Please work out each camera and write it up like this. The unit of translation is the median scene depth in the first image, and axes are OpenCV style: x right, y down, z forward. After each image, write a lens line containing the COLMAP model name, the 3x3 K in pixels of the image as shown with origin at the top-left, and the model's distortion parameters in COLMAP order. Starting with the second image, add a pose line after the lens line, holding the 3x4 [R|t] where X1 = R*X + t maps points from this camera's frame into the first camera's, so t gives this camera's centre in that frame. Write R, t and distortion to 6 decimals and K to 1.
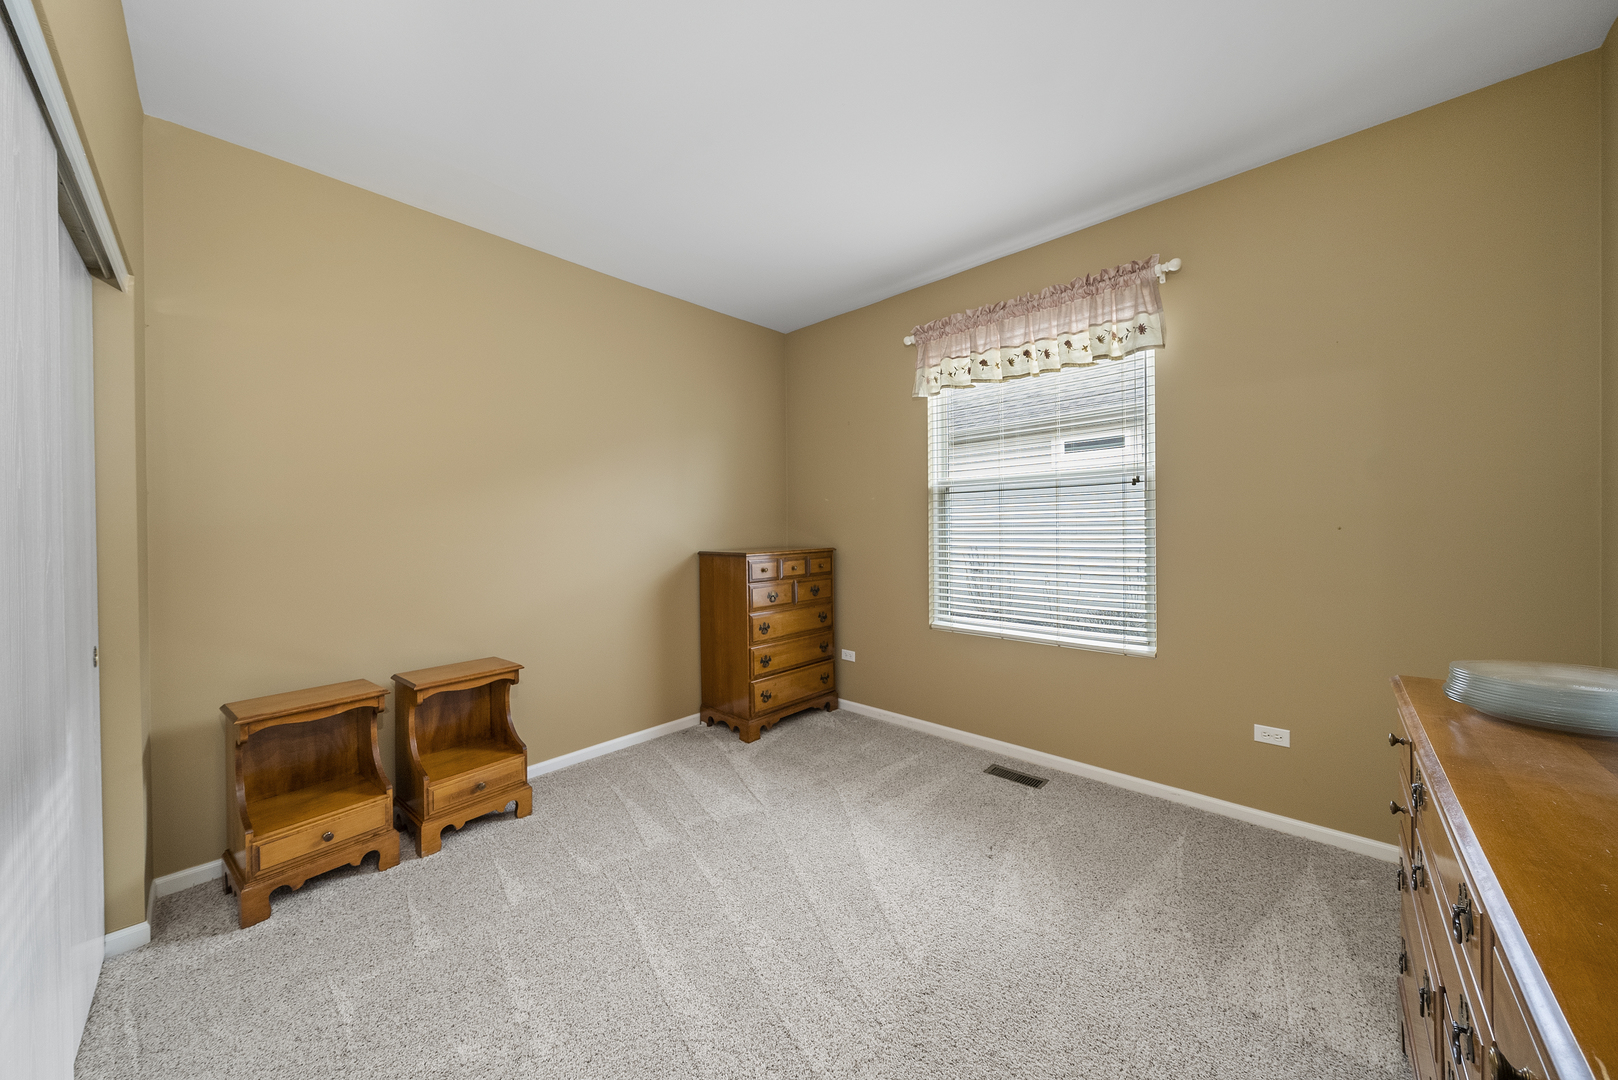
lens RADIAL K [[558.4, 0, 810.0], [0, 558.4, 534.7], [0, 0, 1]] dist [-0.000465, 0.000084]
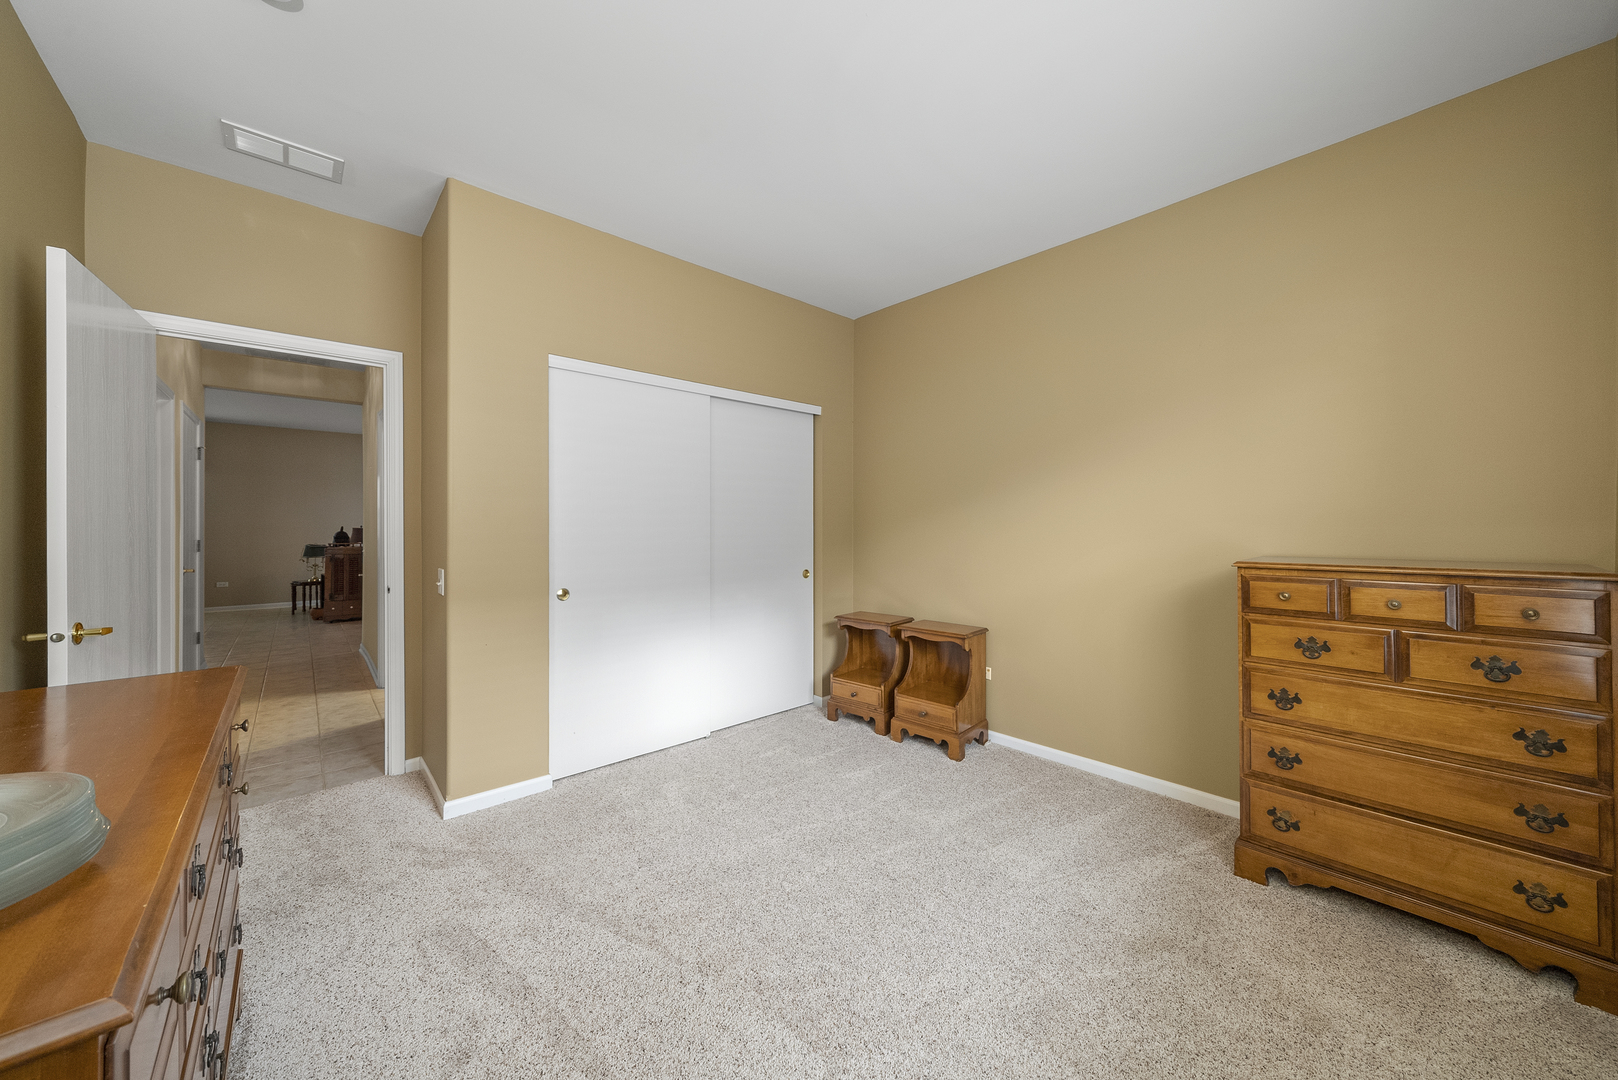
lens RADIAL K [[558.4, 0, 810.0], [0, 558.4, 534.7], [0, 0, 1]] dist [-0.000465, 0.000084]
pose [[-0.089308, 0.019034, -0.995822, 0.549347], [-0.012385, 0.999719, 0.020219, -0.004146], [0.995927, 0.014139, -0.089047, 0.605177]]
